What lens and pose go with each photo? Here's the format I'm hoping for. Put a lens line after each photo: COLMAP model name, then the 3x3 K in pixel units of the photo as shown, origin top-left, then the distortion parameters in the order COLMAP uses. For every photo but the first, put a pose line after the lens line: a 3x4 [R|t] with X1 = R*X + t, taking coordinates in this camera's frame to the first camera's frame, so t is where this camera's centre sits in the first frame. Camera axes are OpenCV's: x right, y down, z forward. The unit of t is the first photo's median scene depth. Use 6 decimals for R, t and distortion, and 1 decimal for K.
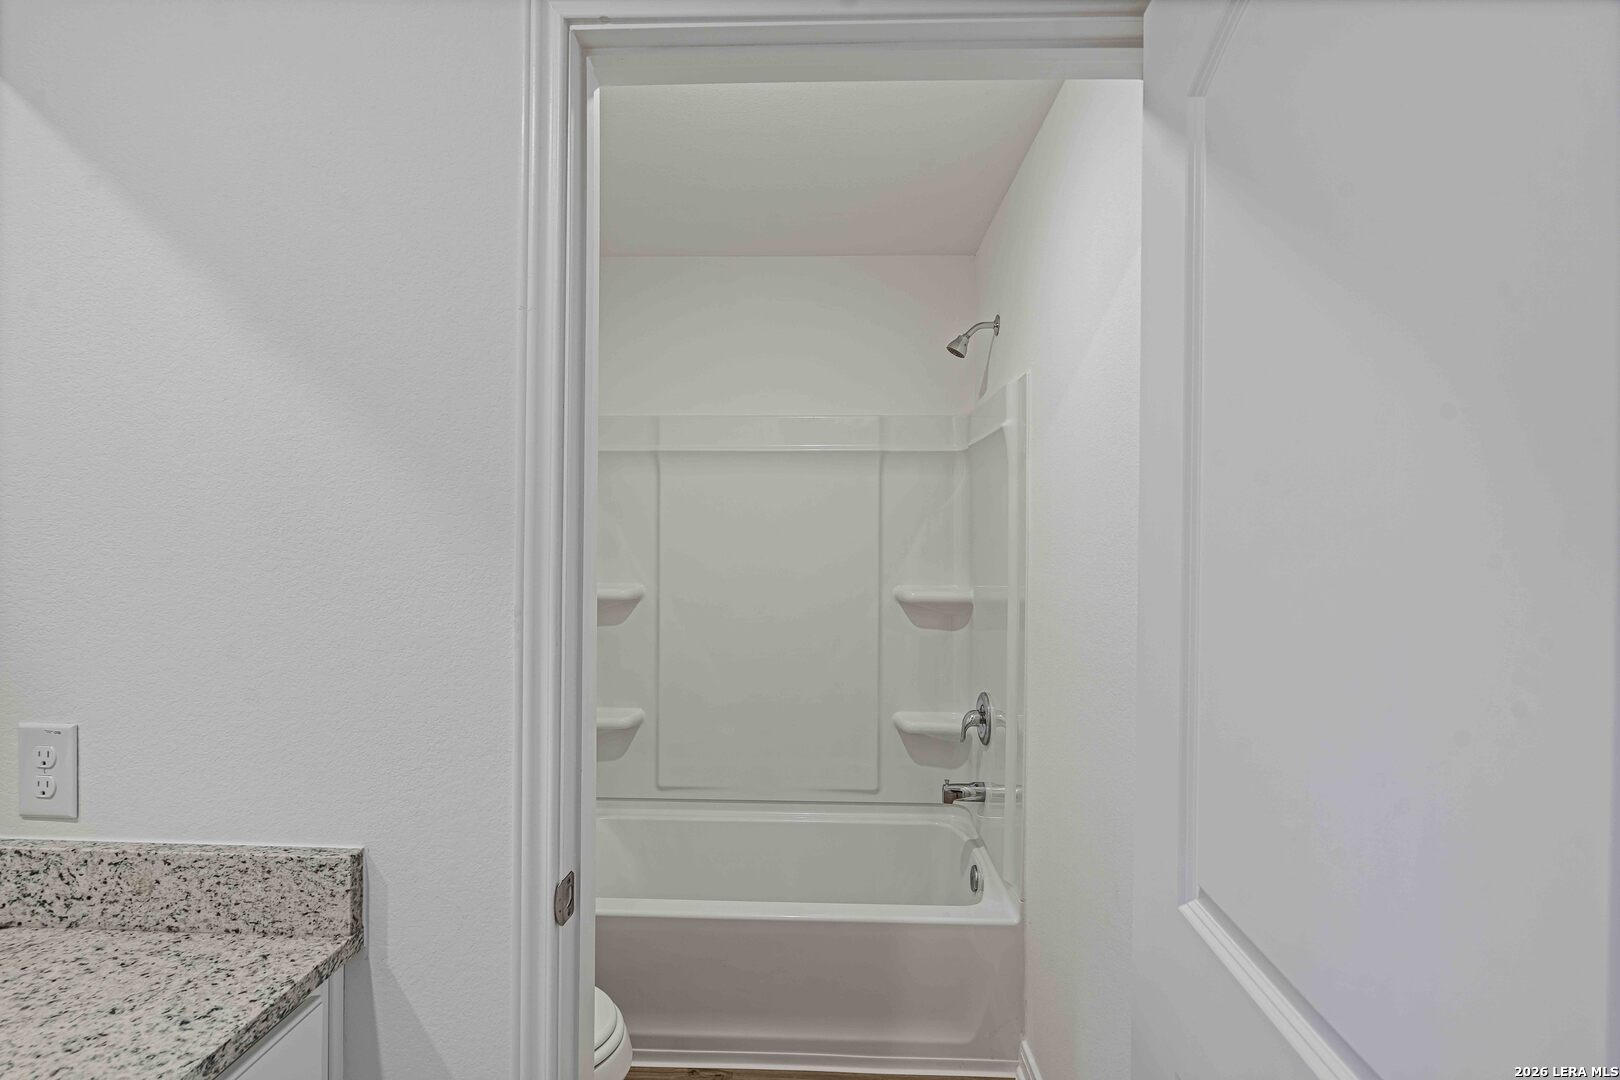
lens RADIAL K [[750.7, 0, 819.5], [0, 750.7, 545.2], [0, 0, 1]] dist [-0.005222, 0.000123]
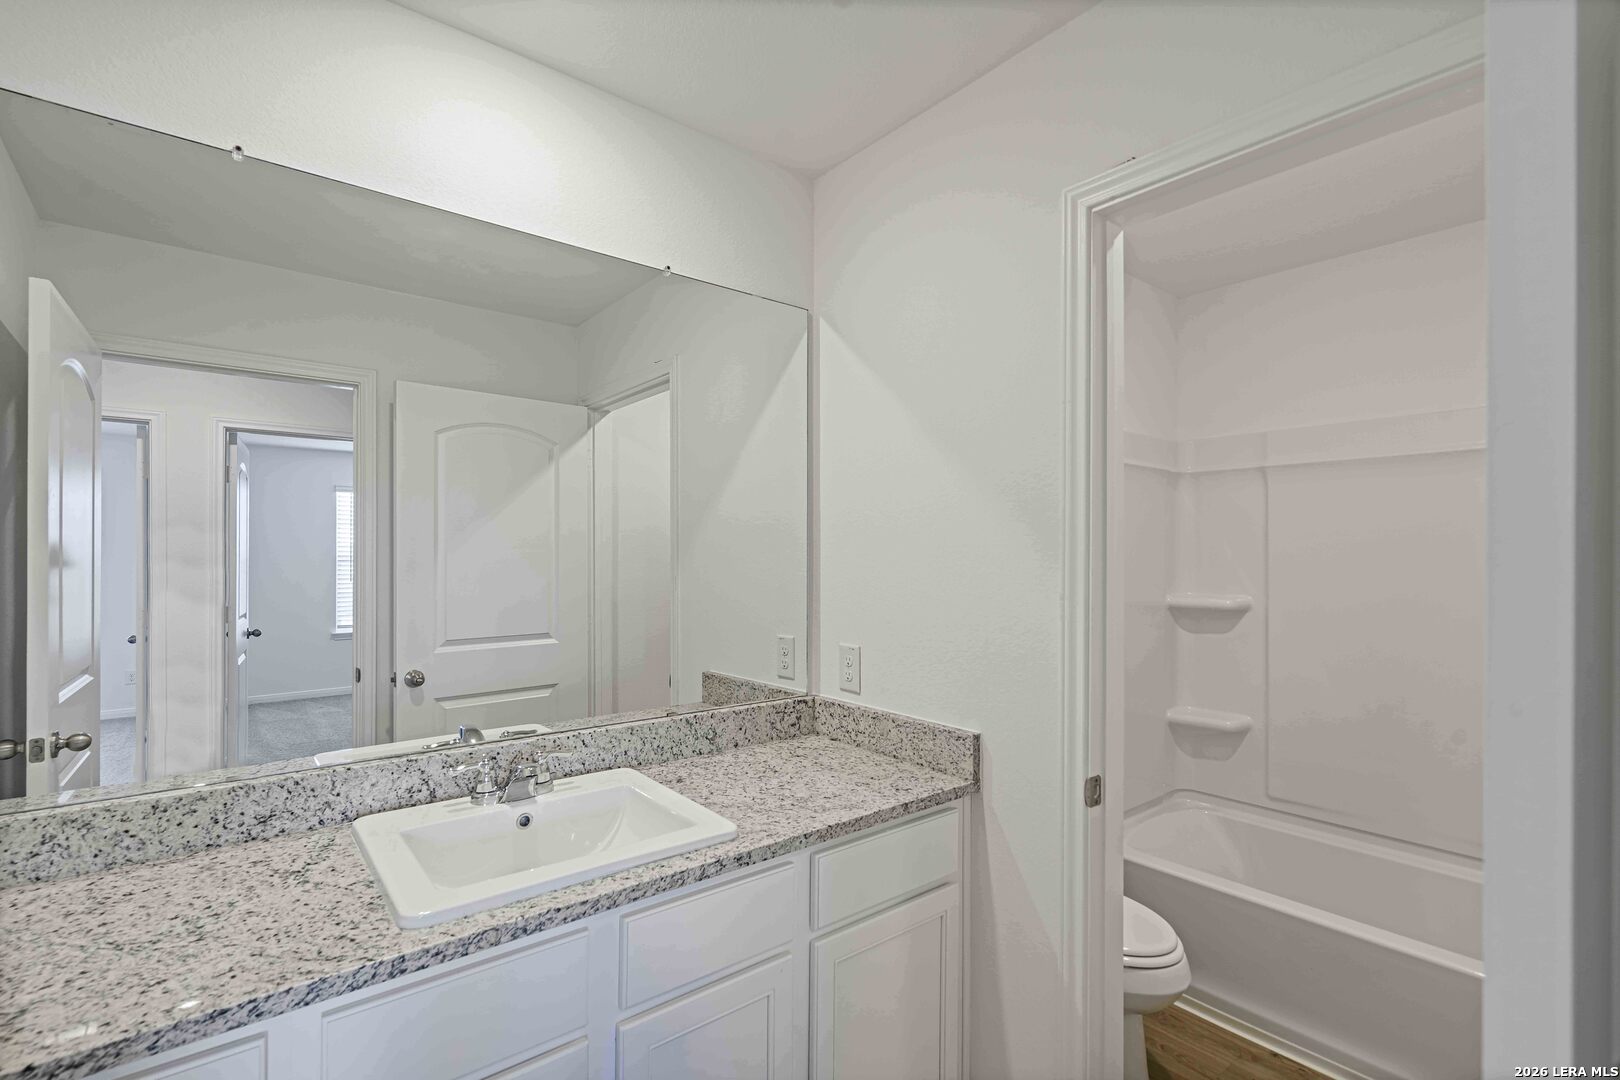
lens RADIAL K [[750.7, 0, 819.5], [0, 750.7, 545.2], [0, 0, 1]] dist [-0.005222, 0.000123]
pose [[0.670537, -0.018024, -0.741657, 0.433741], [0.000929, 0.999724, -0.023456, 0.017203], [0.741875, 0.015039, 0.670369, -0.436857]]
